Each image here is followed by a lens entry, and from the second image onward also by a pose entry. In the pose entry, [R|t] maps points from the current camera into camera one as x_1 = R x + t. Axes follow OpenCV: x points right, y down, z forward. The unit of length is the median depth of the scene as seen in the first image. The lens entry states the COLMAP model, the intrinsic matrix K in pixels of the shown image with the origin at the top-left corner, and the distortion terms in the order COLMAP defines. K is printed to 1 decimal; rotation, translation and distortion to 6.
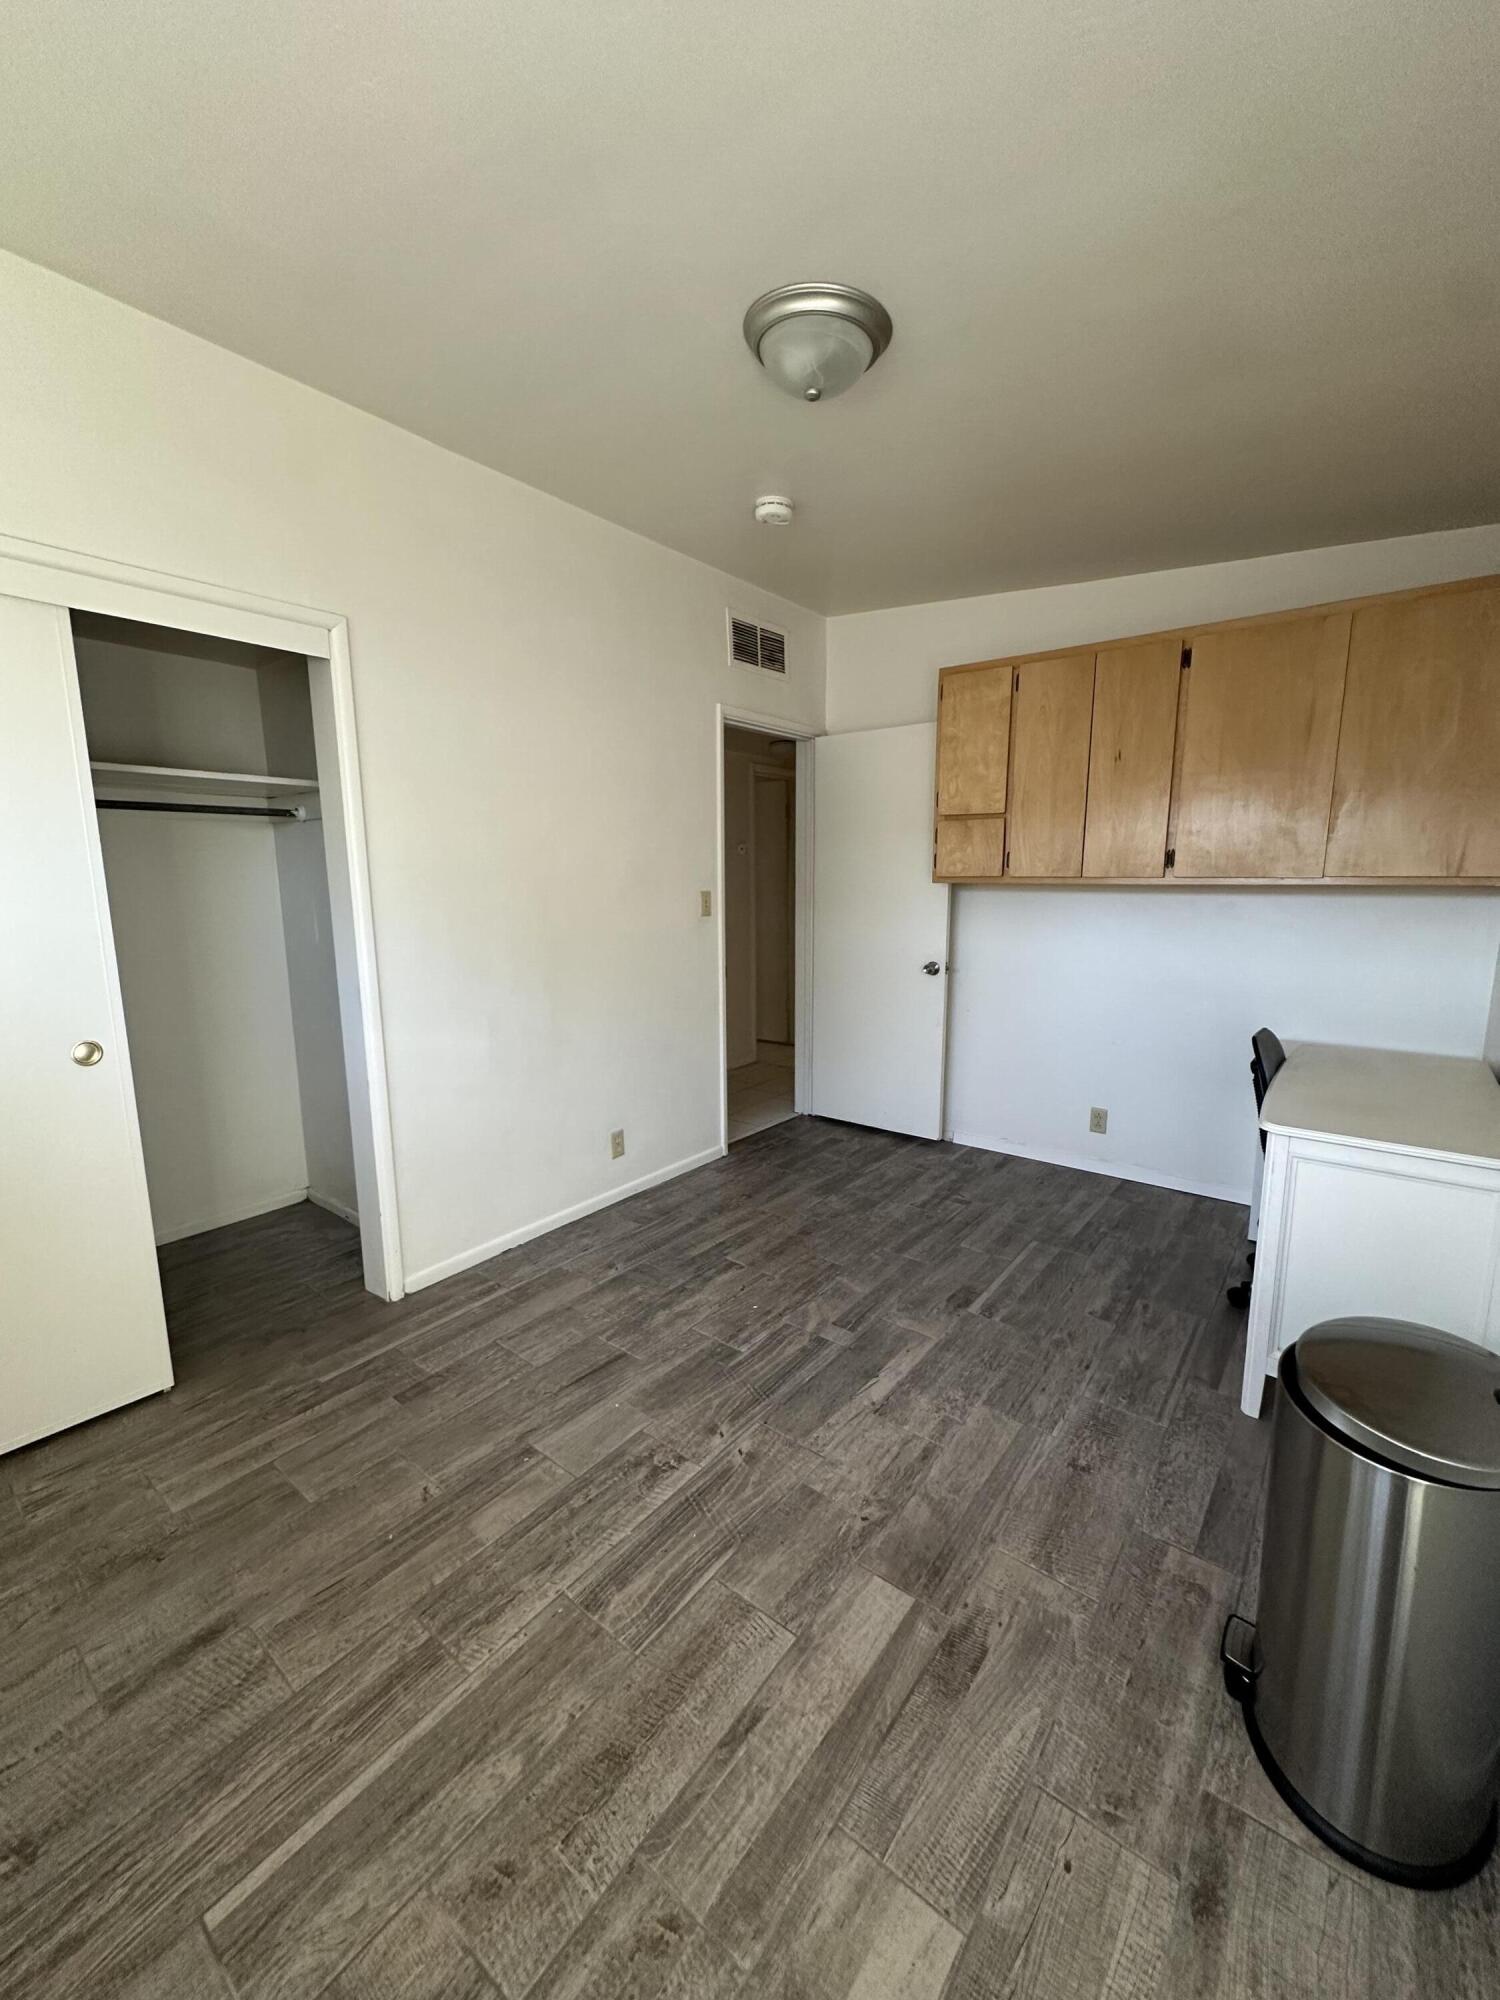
lens RADIAL K [[790.9, 0, 749.0], [0, 790.9, 997.9], [0, 0, 1]] dist [-0.004441, 0.000989]
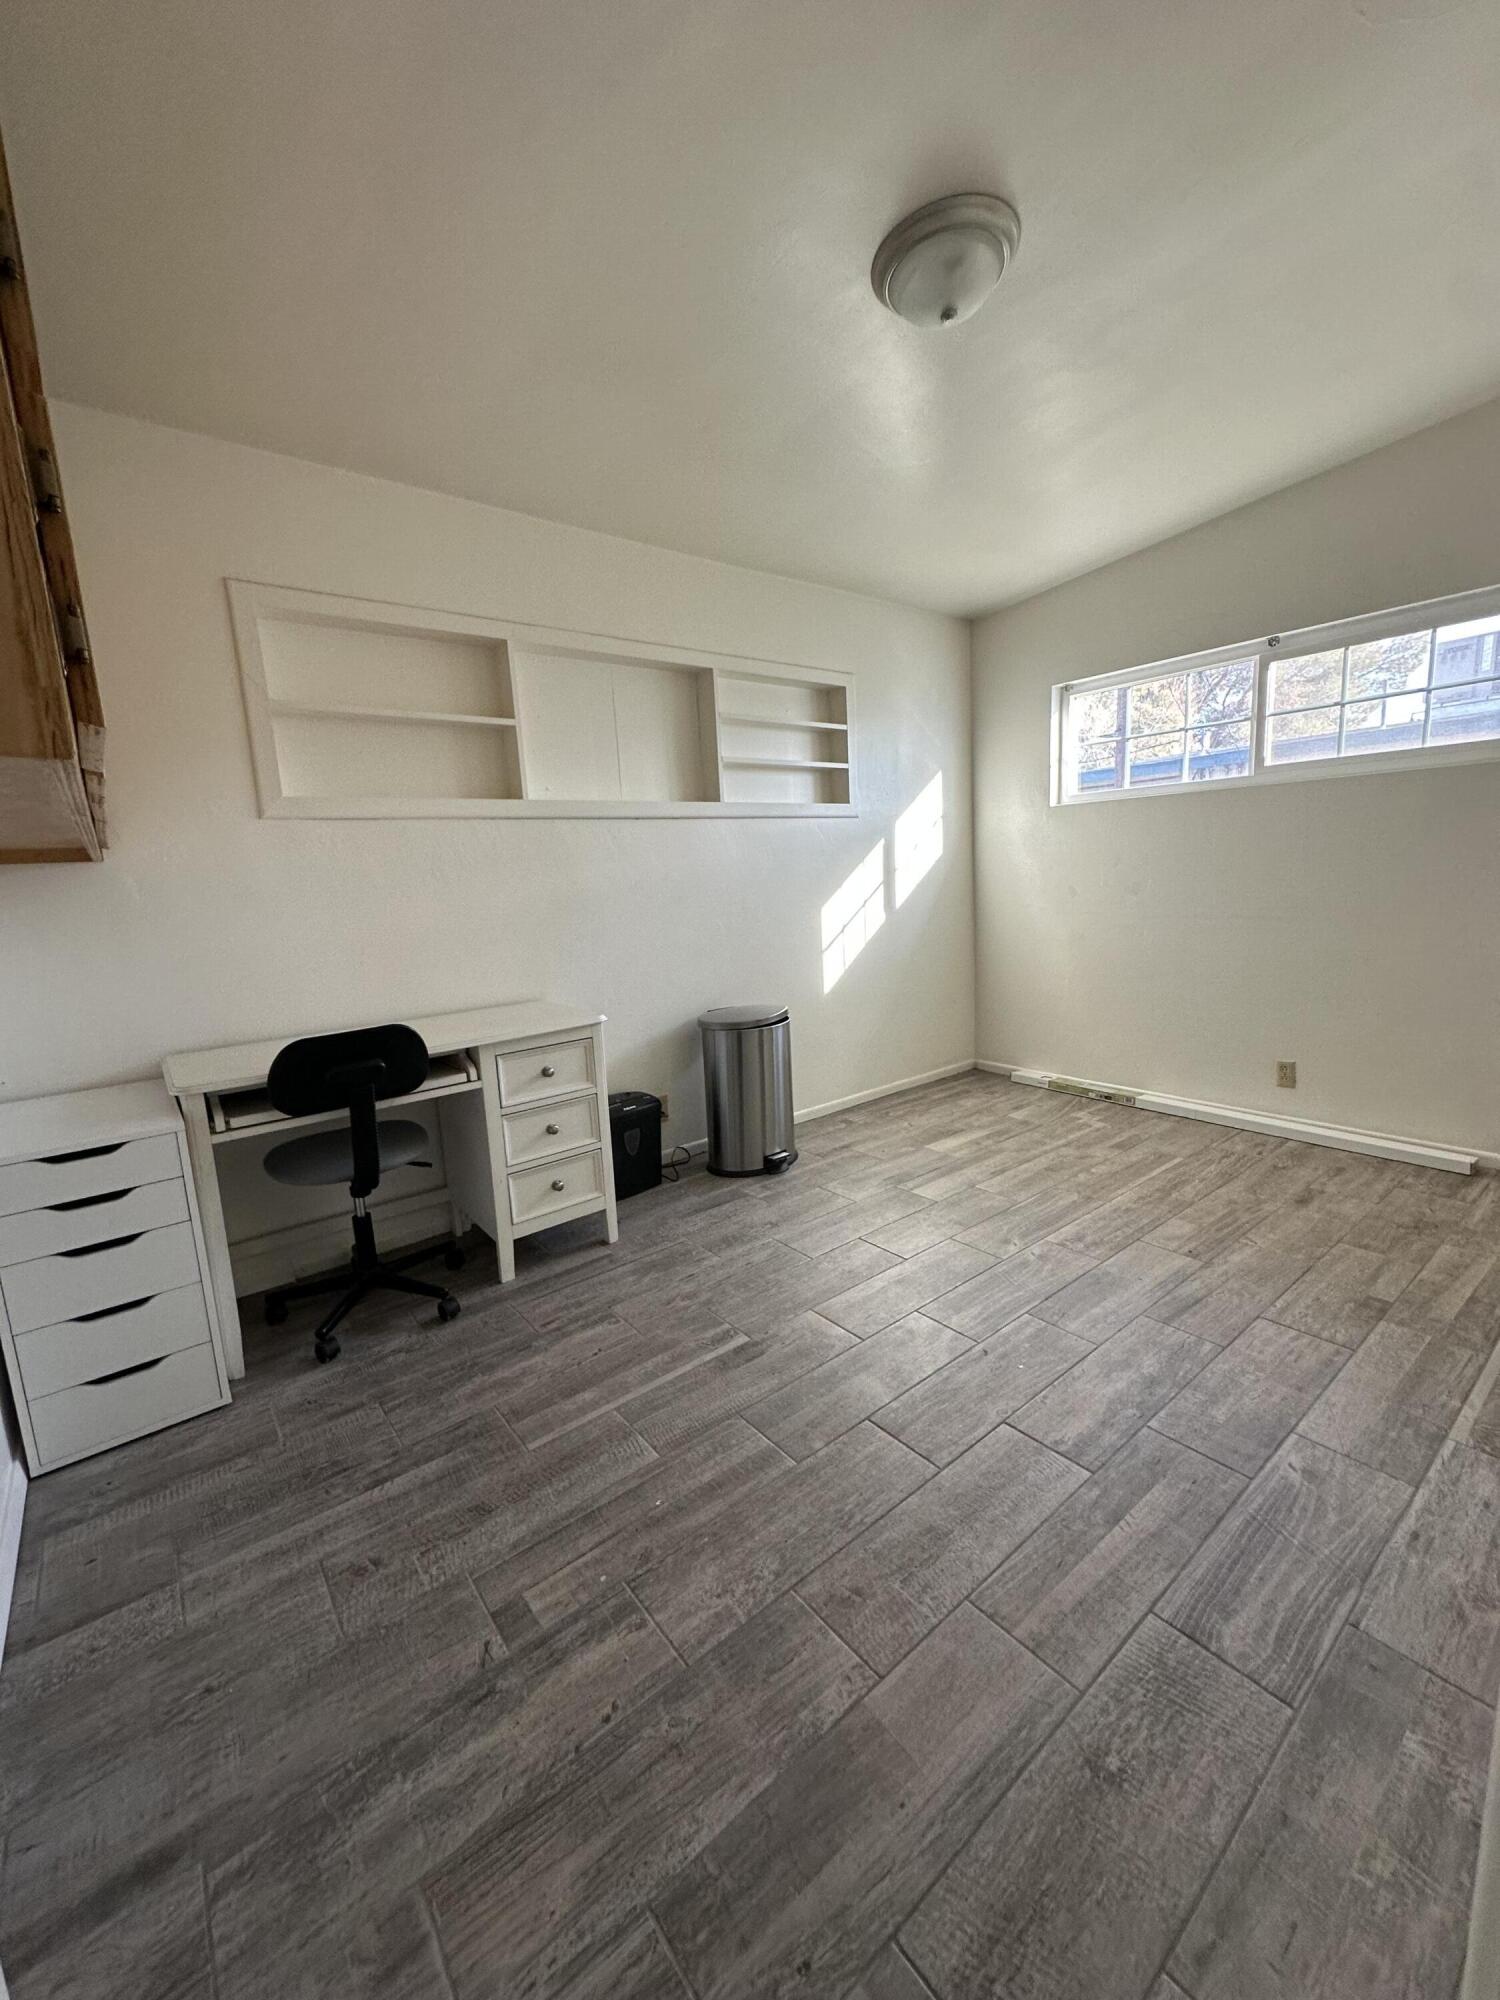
lens RADIAL K [[790.9, 0, 749.2], [0, 790.9, 999.2], [0, 0, 1]] dist [-0.004441, 0.000989]
pose [[-0.970436, 0.014462, 0.240926, 0.071311], [0.091150, 0.946244, 0.310346, -0.193513], [-0.223486, 0.323131, -0.919587, 1.612816]]
